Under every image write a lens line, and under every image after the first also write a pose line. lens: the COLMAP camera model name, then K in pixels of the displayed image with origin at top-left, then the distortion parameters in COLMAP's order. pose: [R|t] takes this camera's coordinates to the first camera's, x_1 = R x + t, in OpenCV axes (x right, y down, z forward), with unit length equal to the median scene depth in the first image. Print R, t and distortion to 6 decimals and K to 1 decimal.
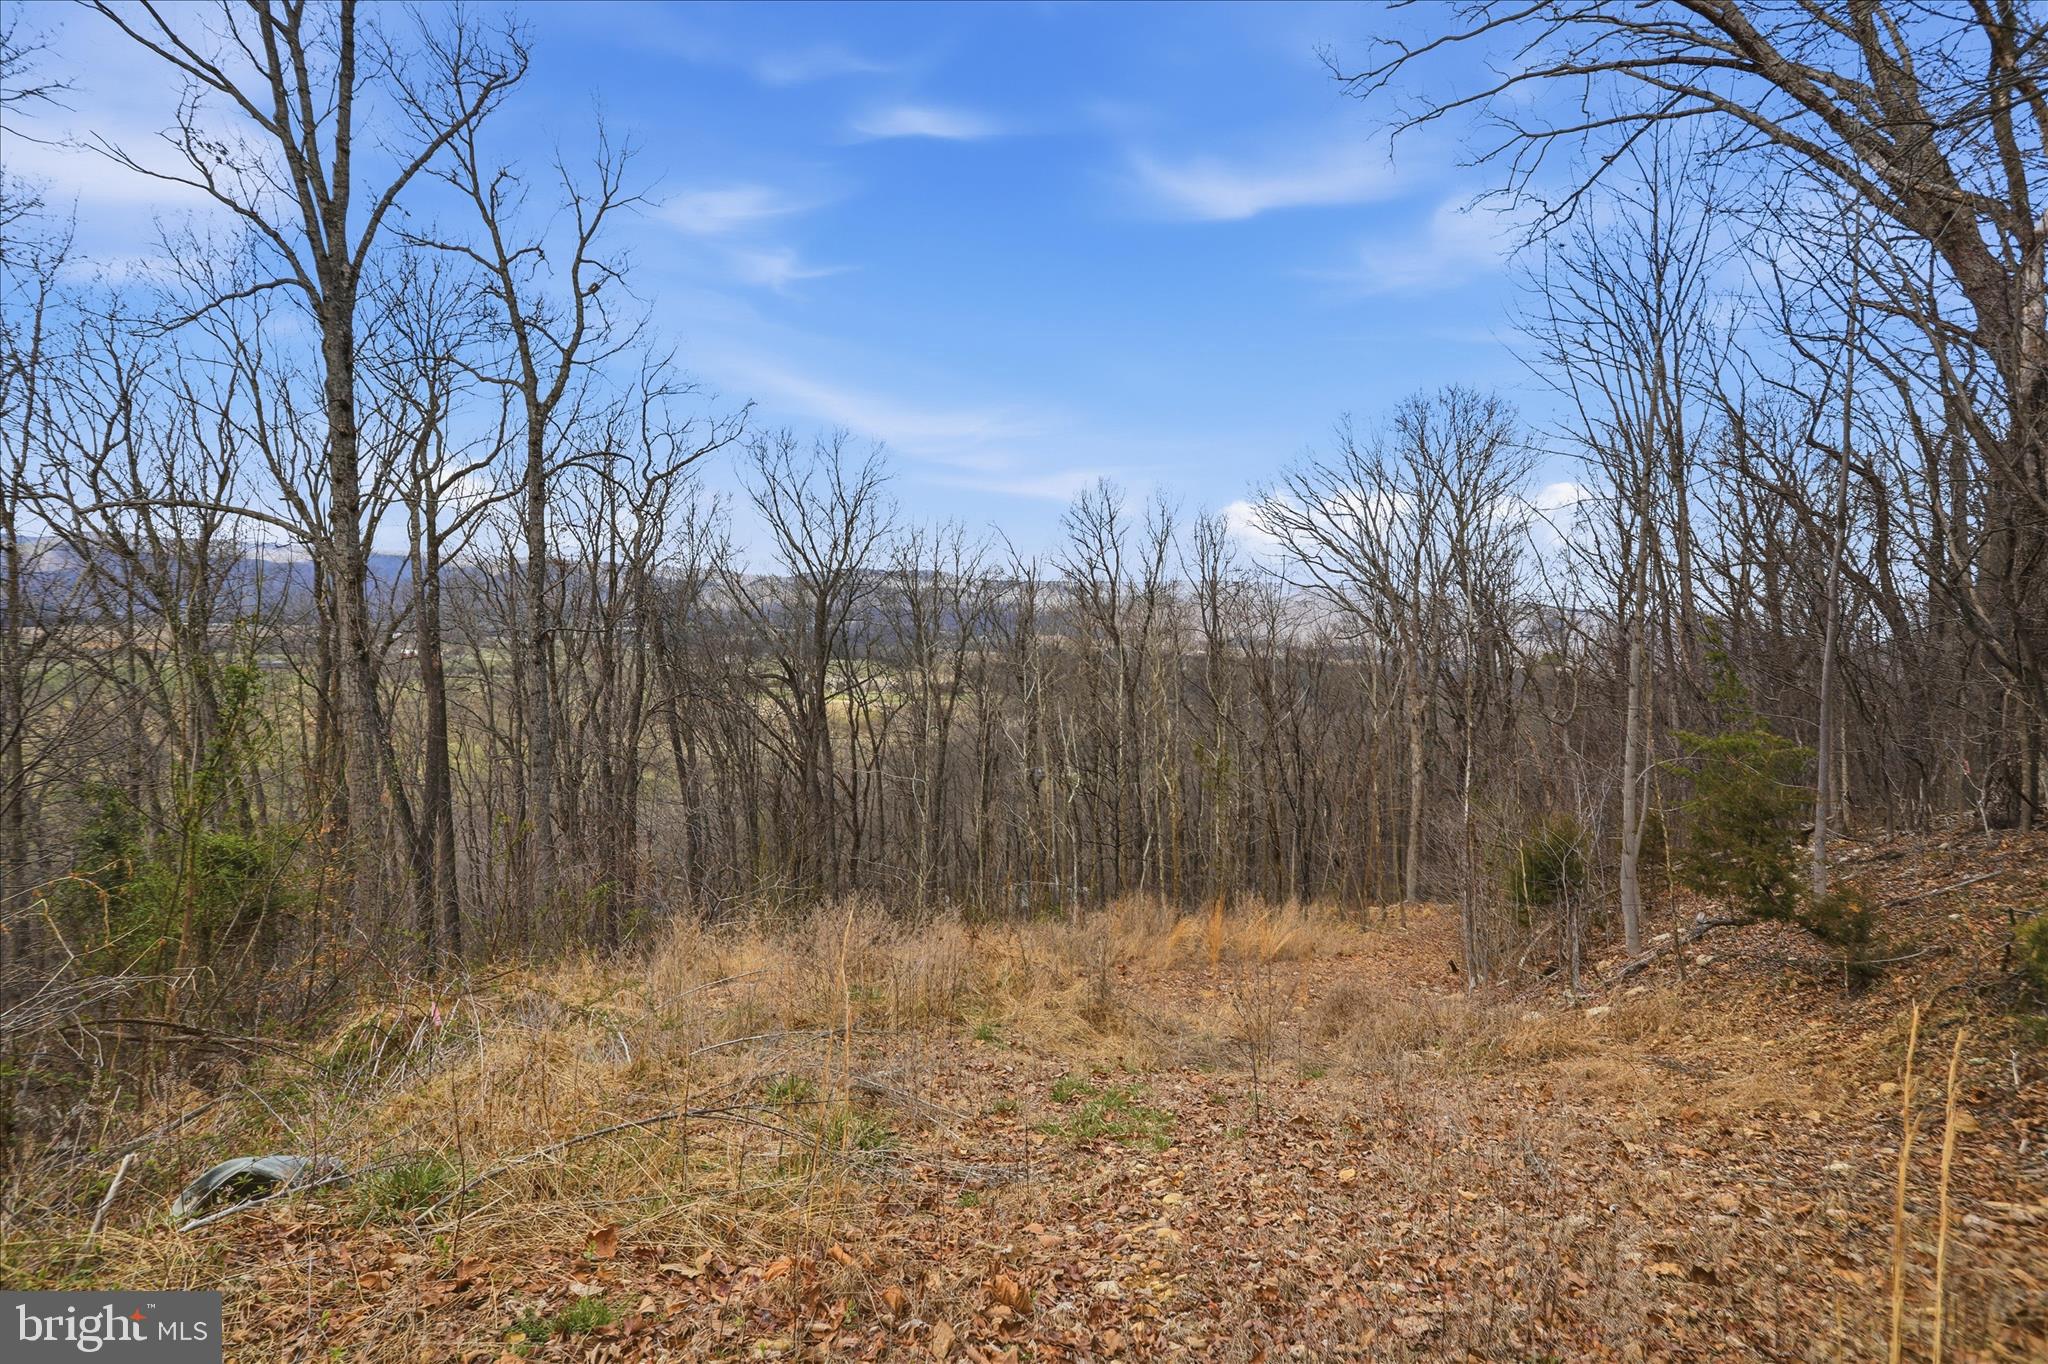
lens RADIAL K [[1086.1, 0, 1032.8], [0, 1086.1, 683.3], [0, 0, 1]] dist [-0.043795, 0.006326]
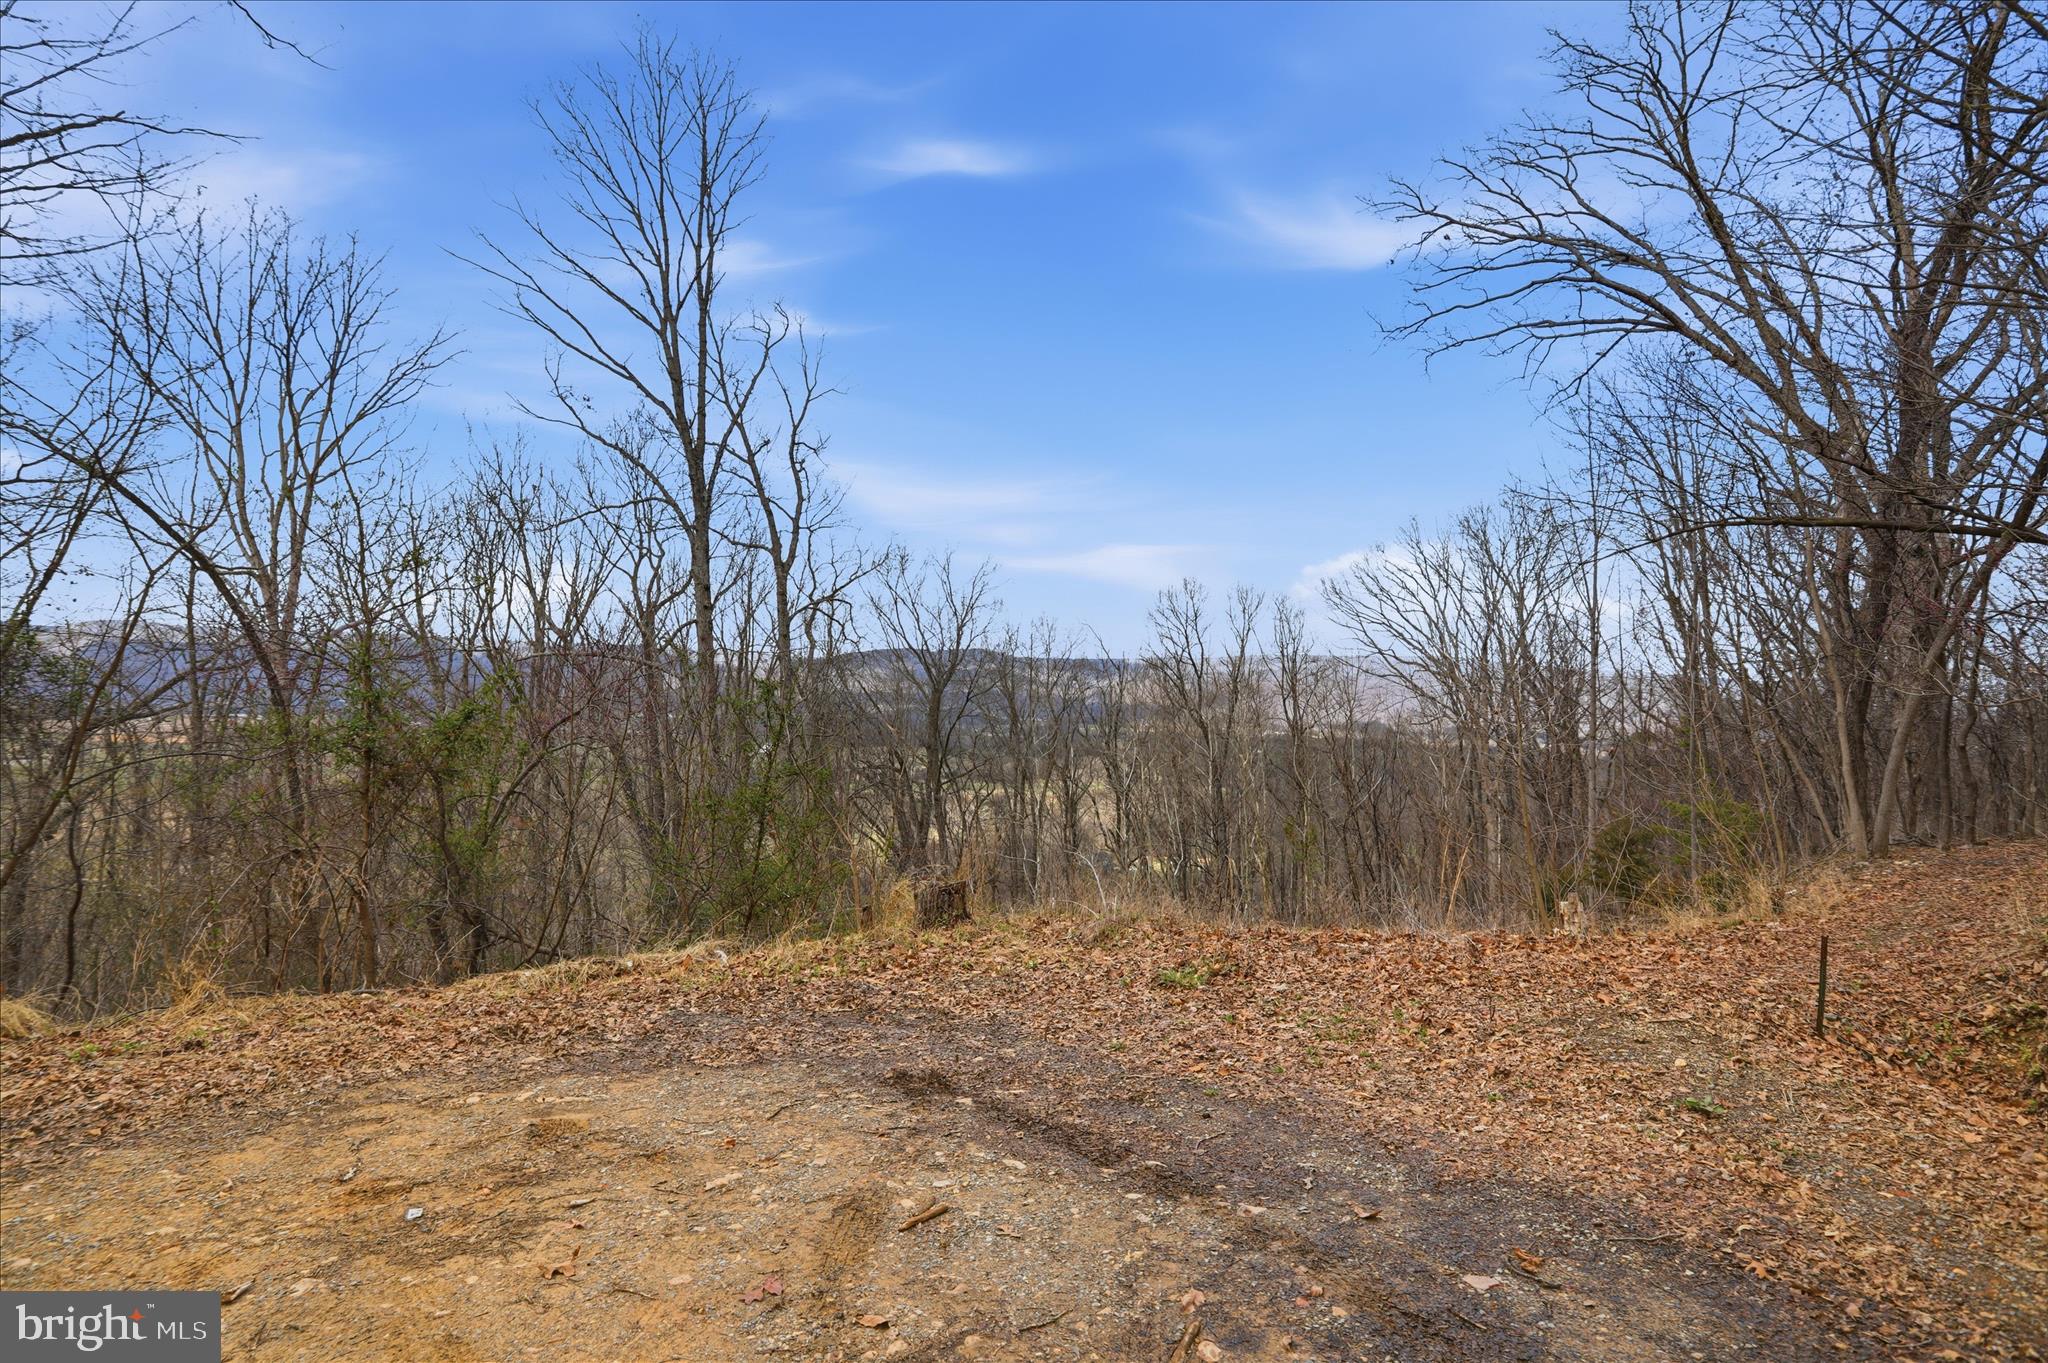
lens RADIAL K [[1215.5, 0, 1025.0], [0, 1215.5, 671.2], [0, 0, 1]] dist [-0.052600, 0.001079]
pose [[0.998742, -0.015273, -0.047757, -0.043085], [0.011305, 0.996545, -0.082276, -0.000756], [0.048848, 0.081632, 0.995465, -0.213814]]
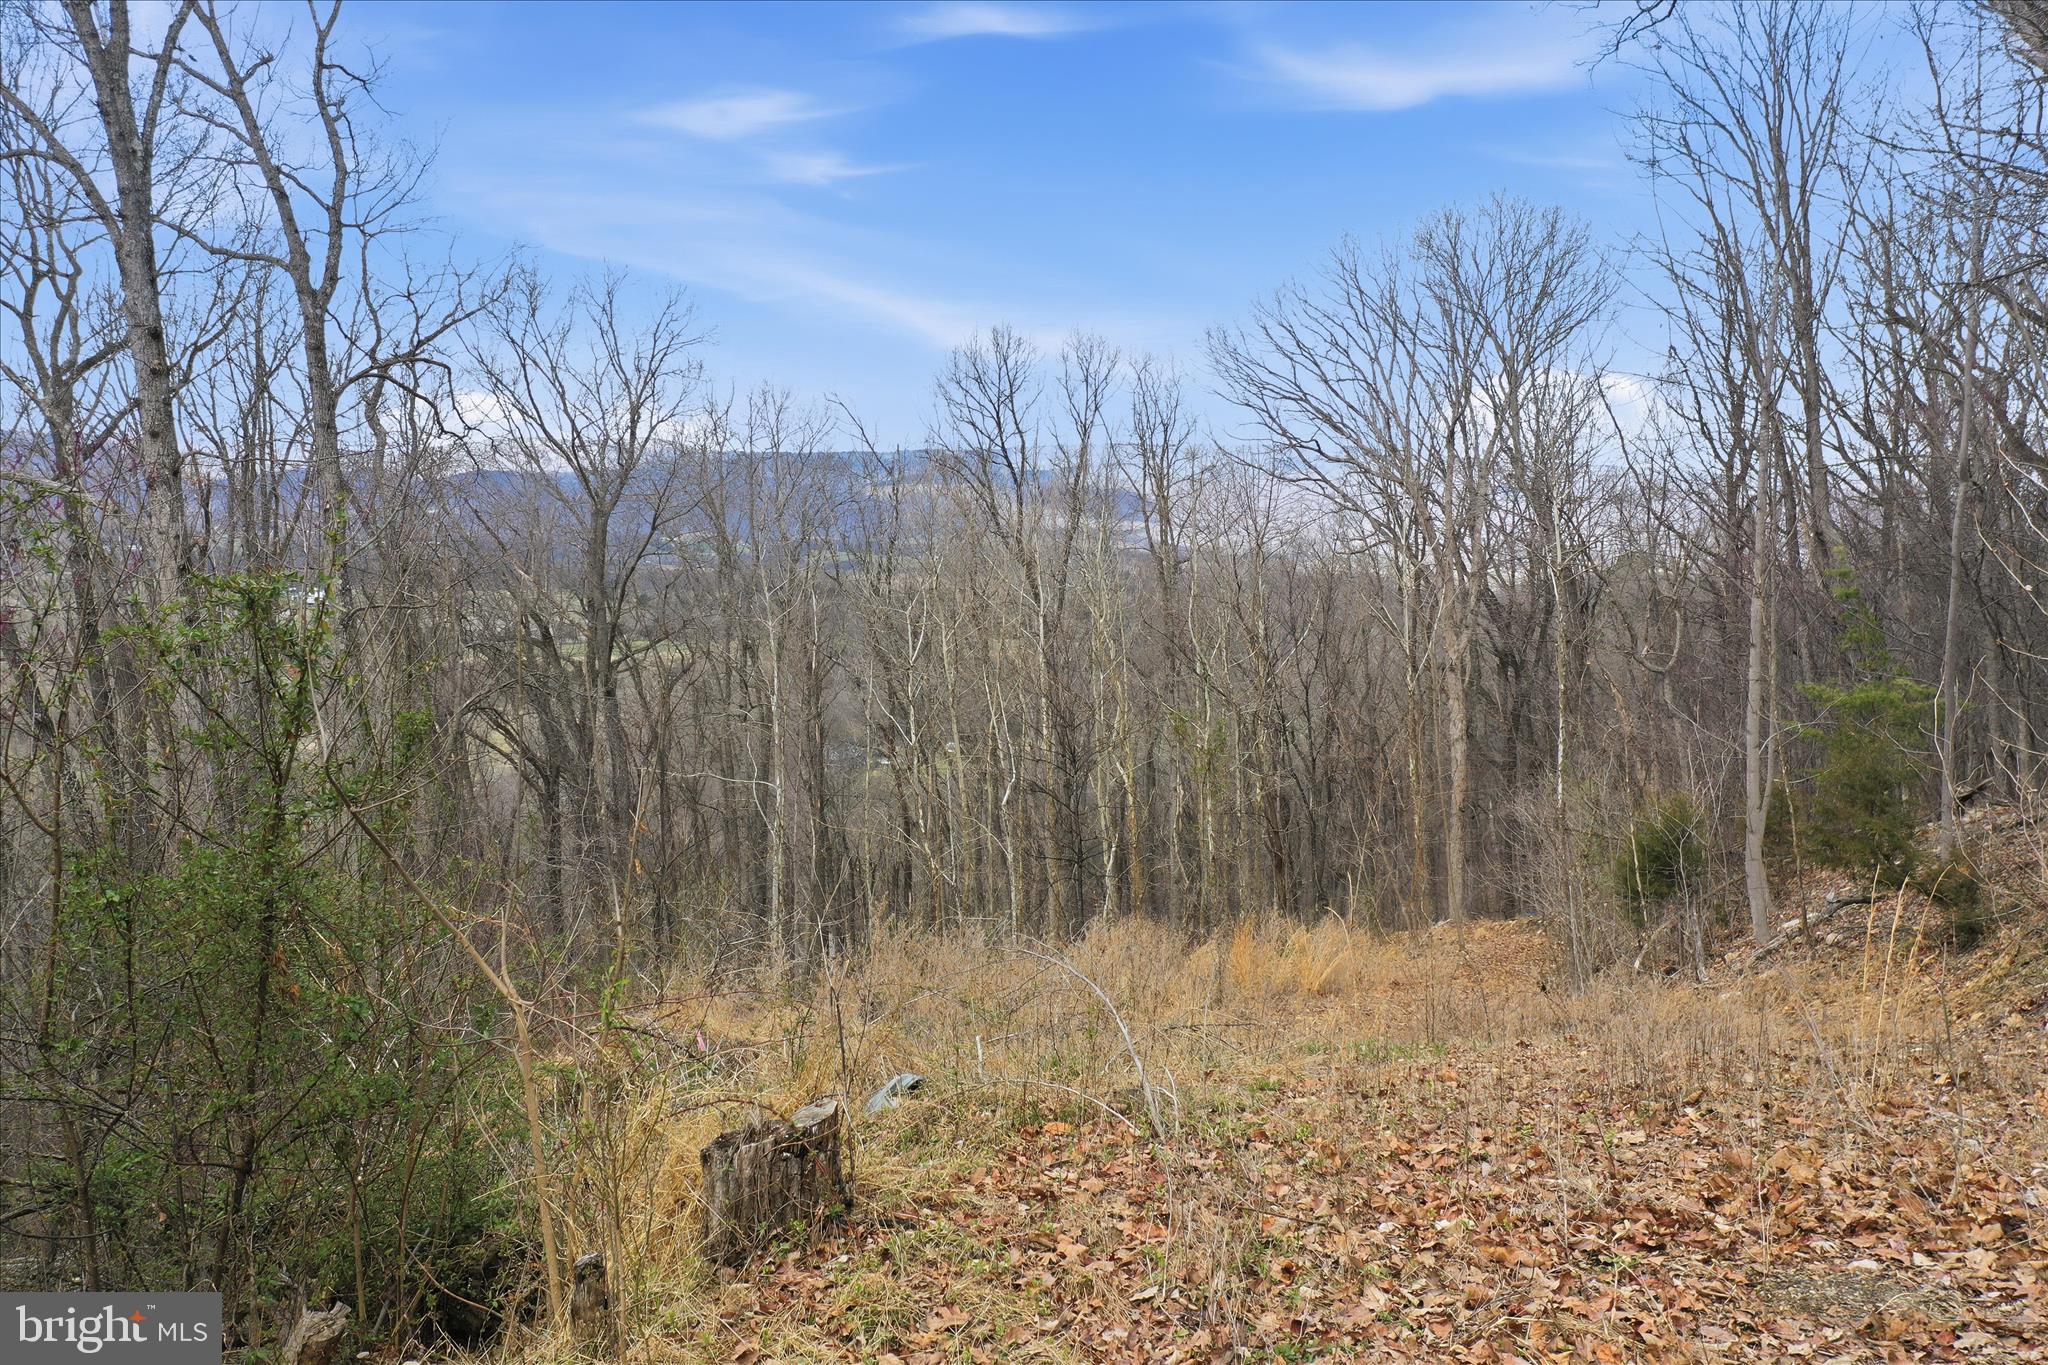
lens RADIAL K [[1763.0, 0, 1034.9], [0, 1763.0, 673.6], [0, 0, 1]] dist [0.026557, -0.001446]
pose [[0.991228, -0.038888, 0.126314, -0.065507], [0.034395, 0.998702, 0.037554, -0.015097], [-0.127611, -0.032880, 0.991279, -0.114690]]
